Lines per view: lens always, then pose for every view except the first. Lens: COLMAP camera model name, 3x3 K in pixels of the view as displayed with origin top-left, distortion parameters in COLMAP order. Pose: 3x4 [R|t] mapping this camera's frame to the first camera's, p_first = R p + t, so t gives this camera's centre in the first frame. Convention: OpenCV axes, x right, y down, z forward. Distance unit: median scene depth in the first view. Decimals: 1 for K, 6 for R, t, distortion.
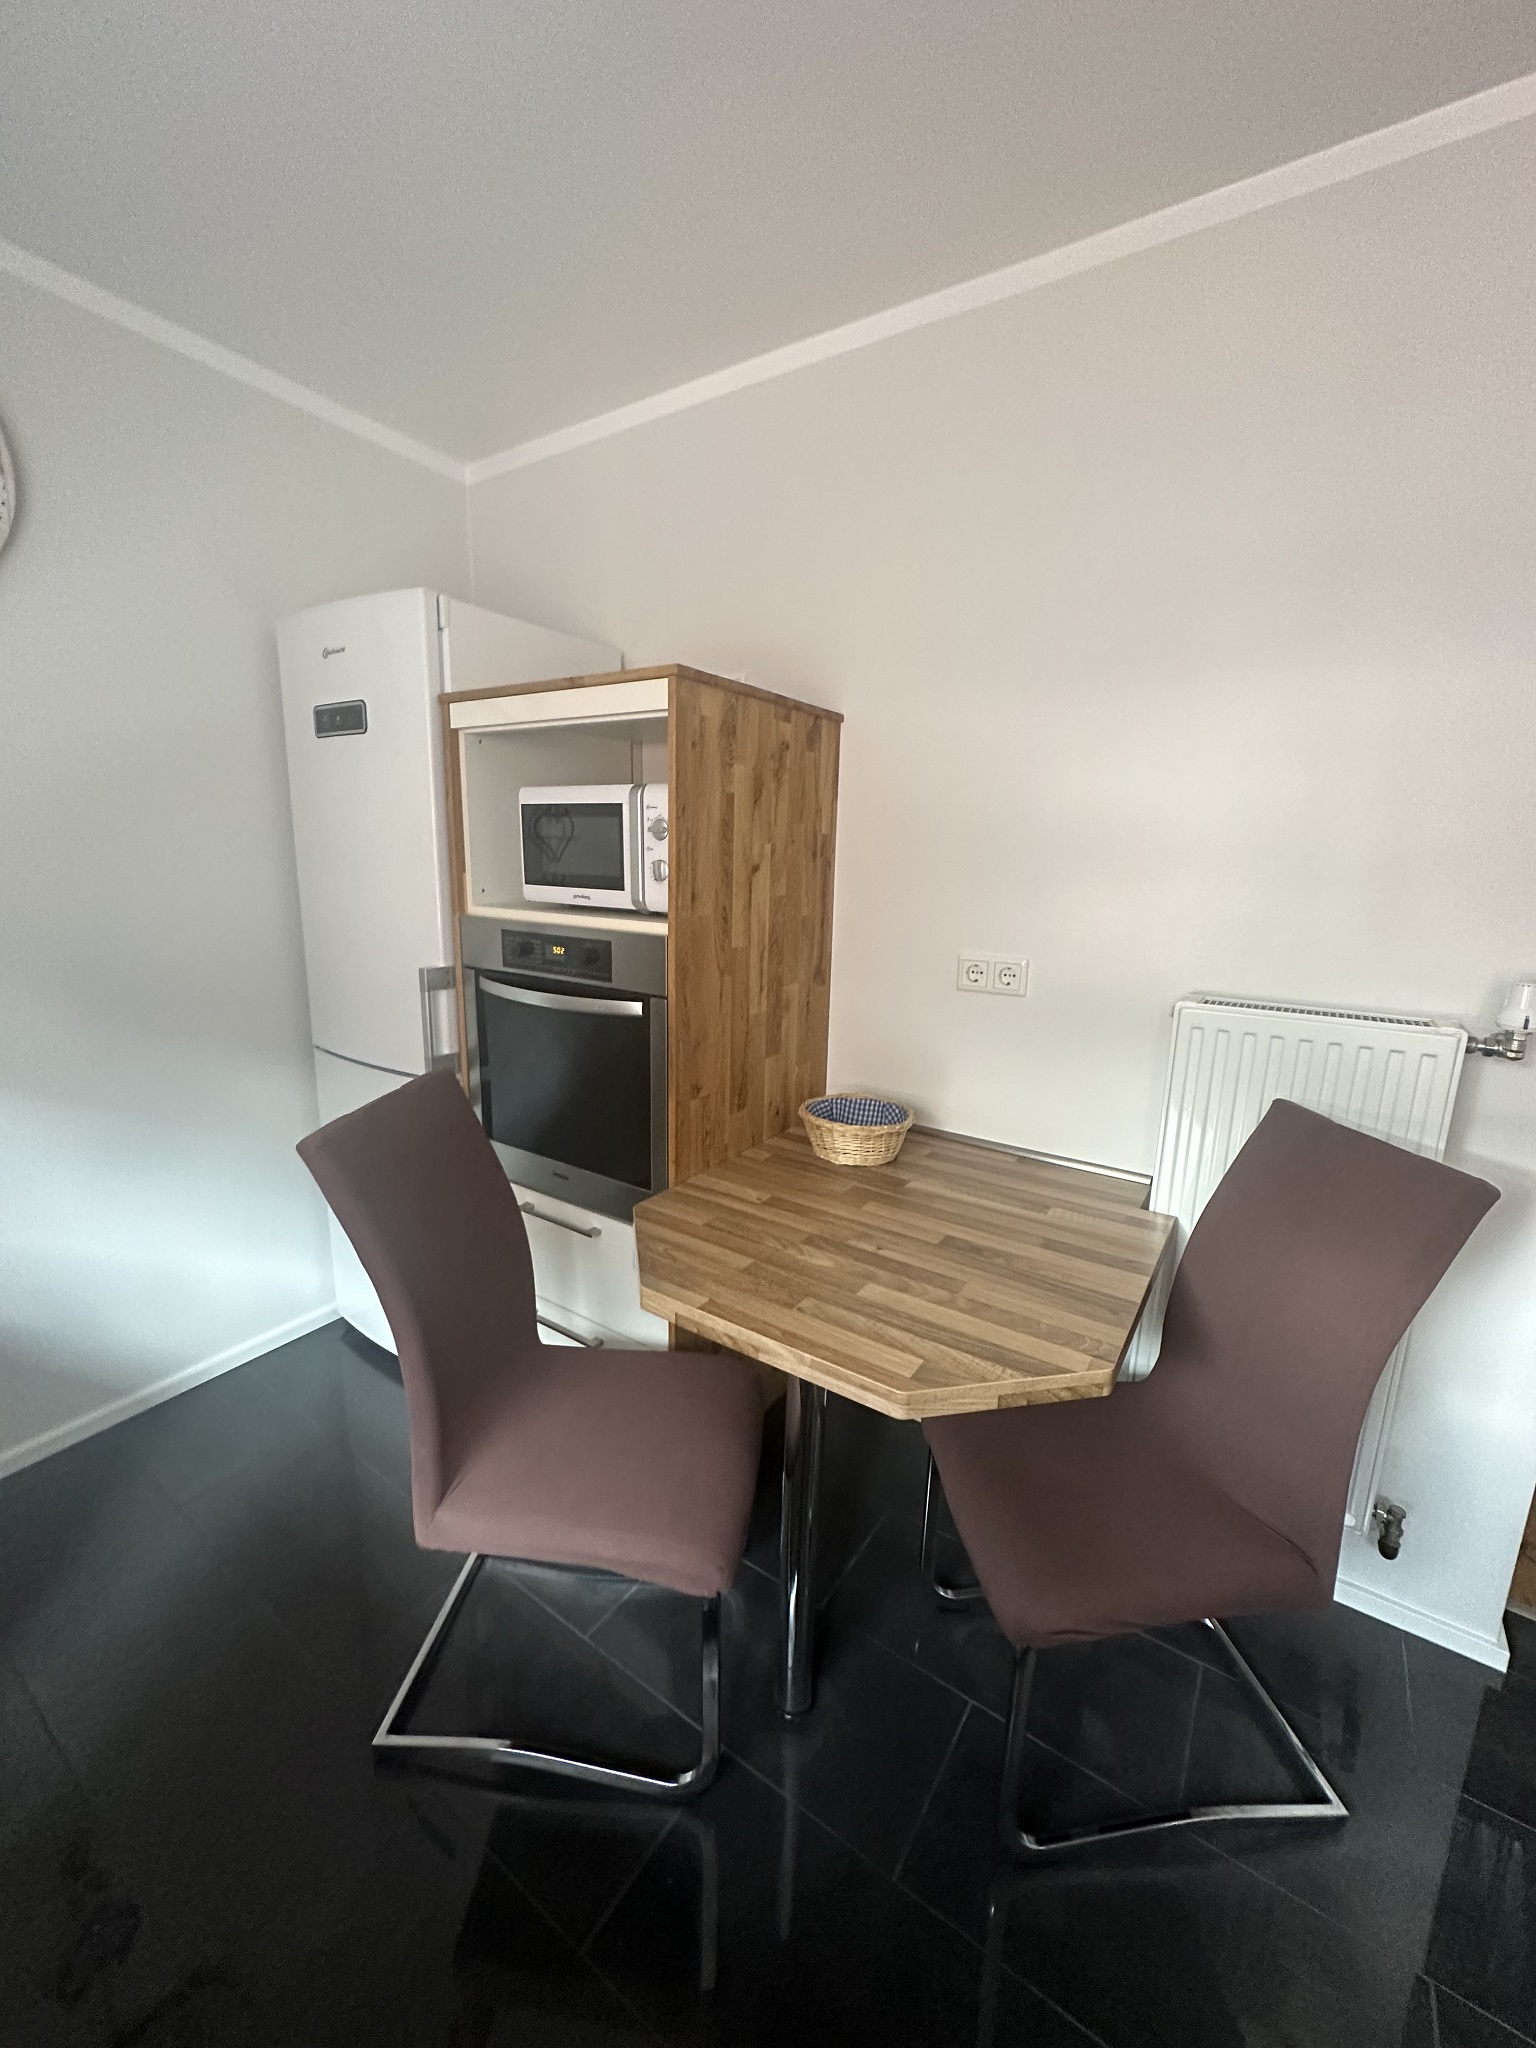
lens RADIAL K [[813.7, 0, 761.3], [0, 813.7, 1022.3], [0, 0, 1]] dist [-0.002752, 0.000362]
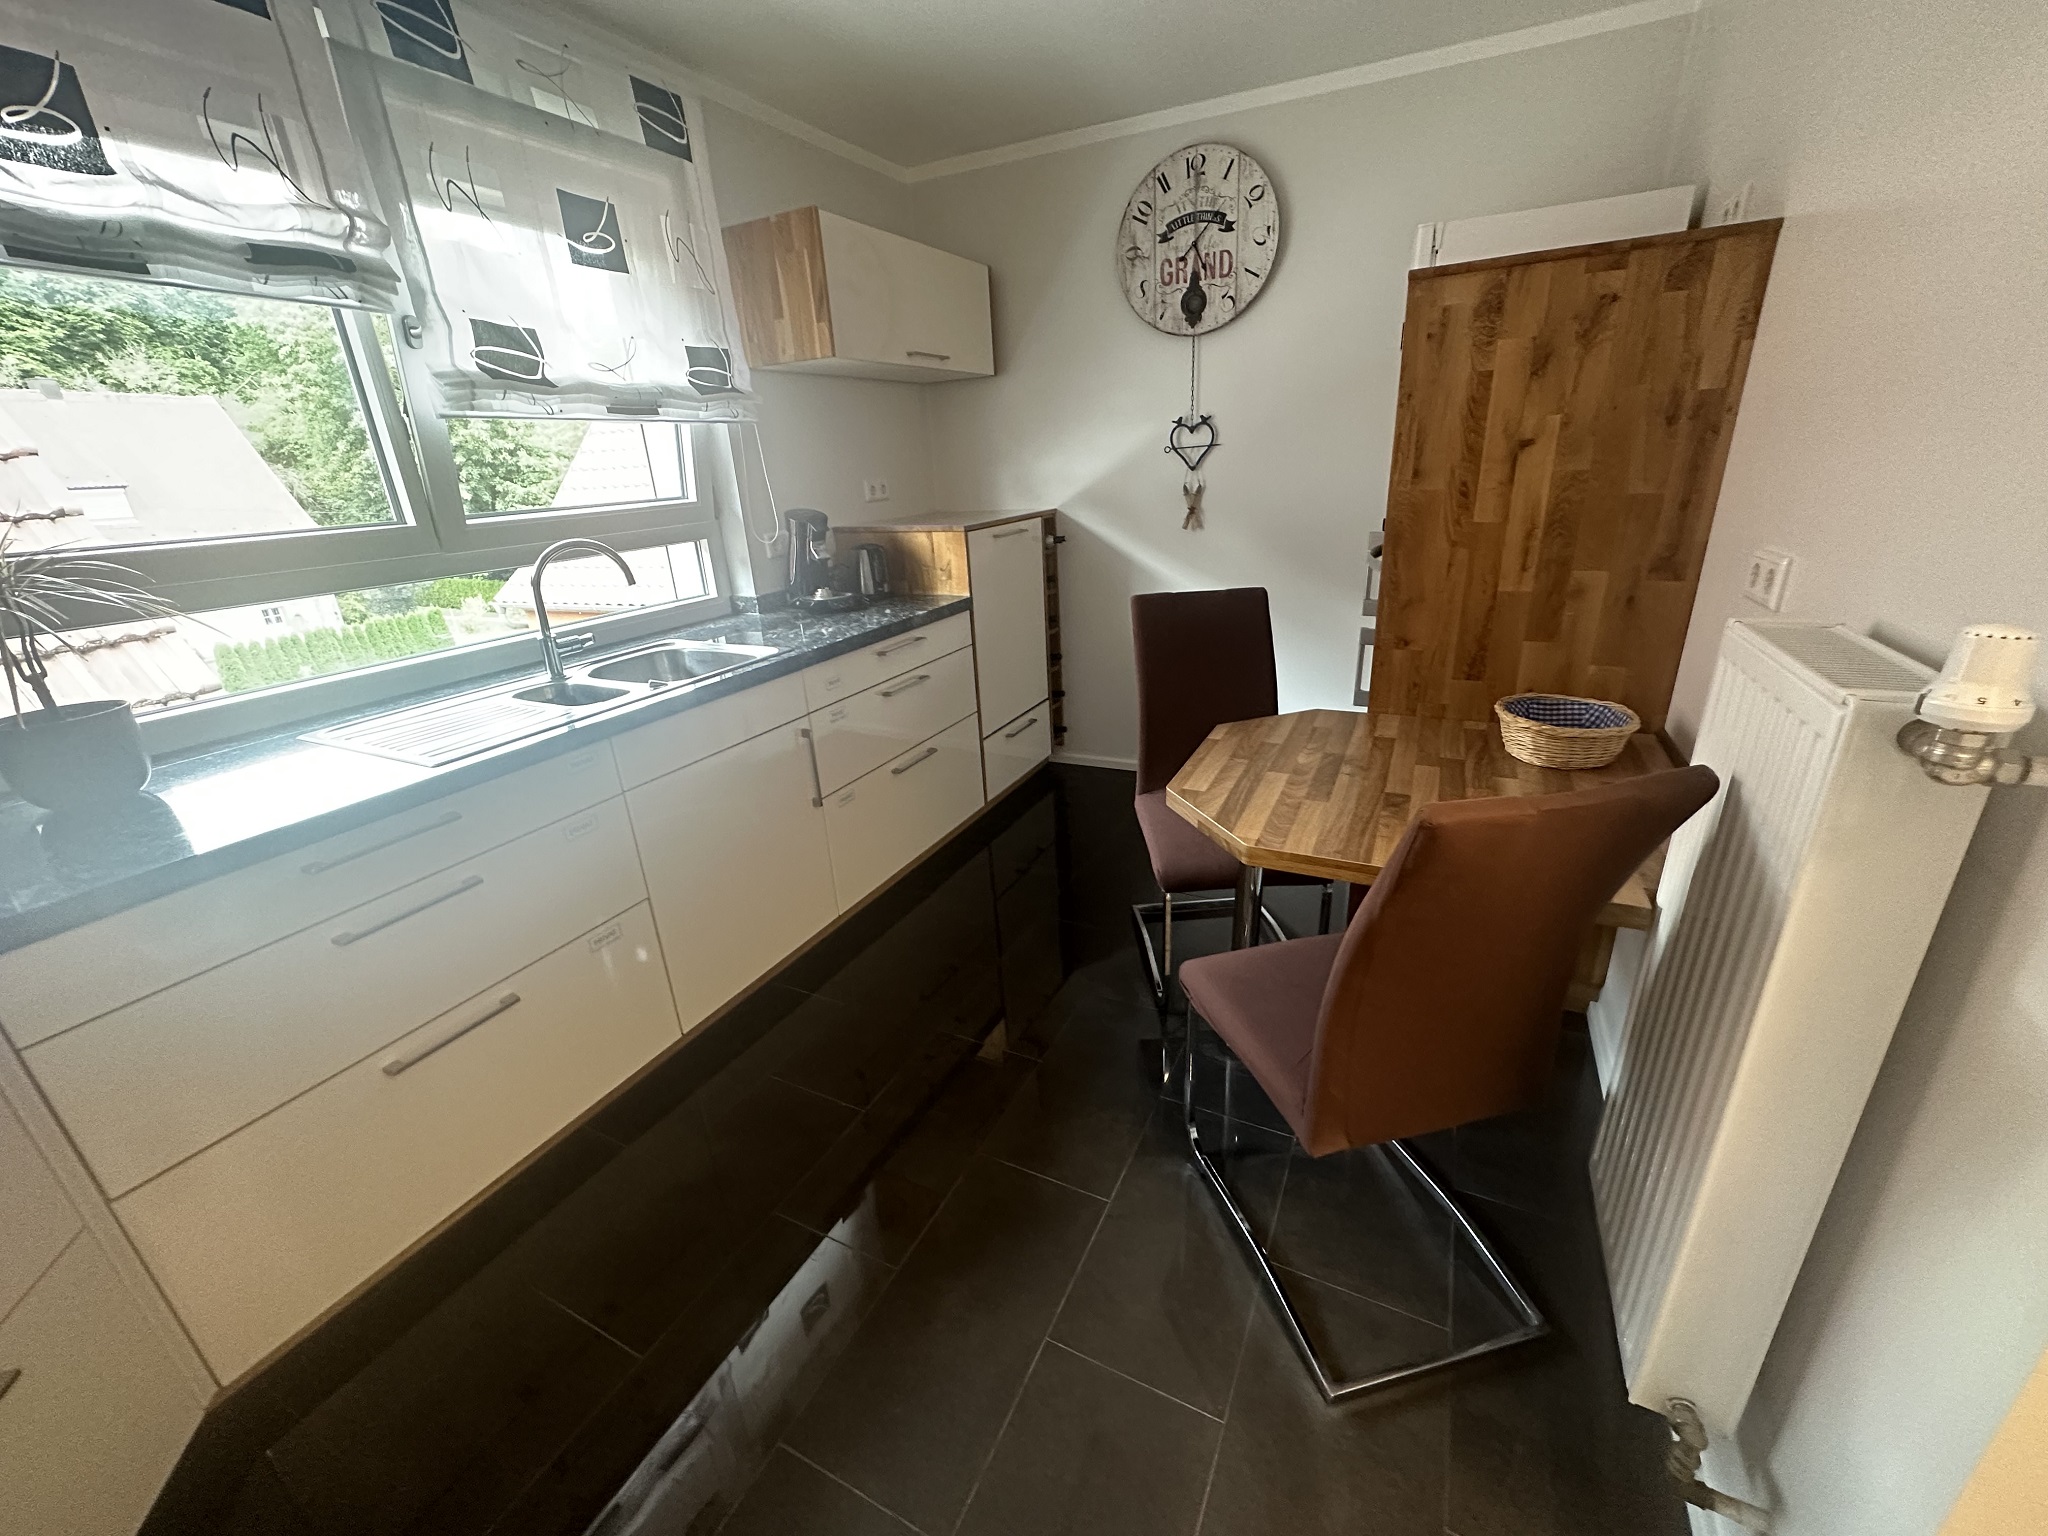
lens RADIAL K [[813.7, 0, 1020.9], [0, 813.7, 769.8], [0, 0, 1]] dist [-0.002752, 0.000362]
pose [[0.128457, 0.327260, -0.936162, 1.019138], [-0.145854, 0.939952, 0.308571, -0.027670], [0.980931, 0.096905, 0.168475, 0.258264]]
